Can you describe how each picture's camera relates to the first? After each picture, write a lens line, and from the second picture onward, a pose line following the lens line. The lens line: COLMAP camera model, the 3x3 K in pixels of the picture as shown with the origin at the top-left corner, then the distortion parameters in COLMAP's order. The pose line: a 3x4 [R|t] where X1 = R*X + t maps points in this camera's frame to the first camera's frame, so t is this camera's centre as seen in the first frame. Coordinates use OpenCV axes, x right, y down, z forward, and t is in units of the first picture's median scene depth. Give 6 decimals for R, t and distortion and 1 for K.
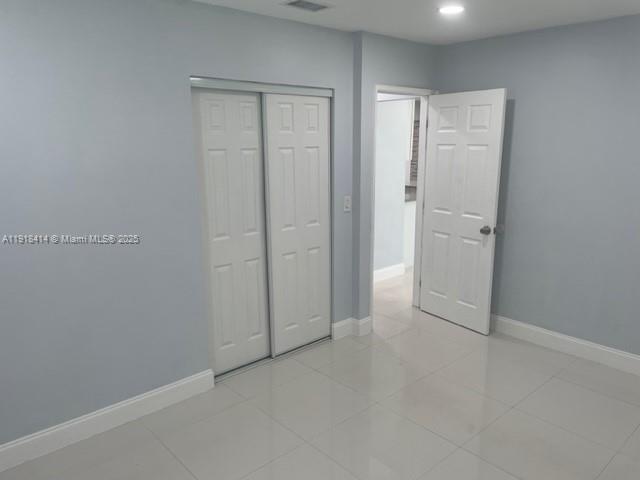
lens RADIAL K [[477.7, 0, 320.0], [0, 477.7, 240.0], [0, 0, 1]] dist [0.084012, -0.106715]
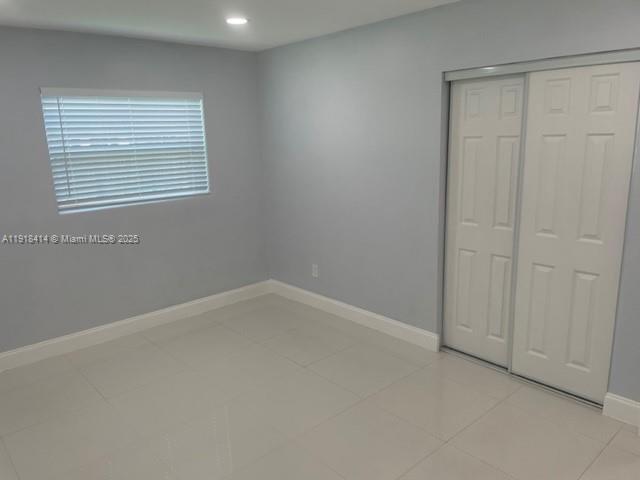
lens RADIAL K [[477.7, 0, 320.0], [0, 477.7, 240.0], [0, 0, 1]] dist [0.084012, -0.106715]
pose [[0.009295, 0.227417, -0.973753, 0.729441], [-0.177434, 0.958717, 0.222212, -0.129451], [0.984089, 0.170712, 0.049262, 0.581239]]
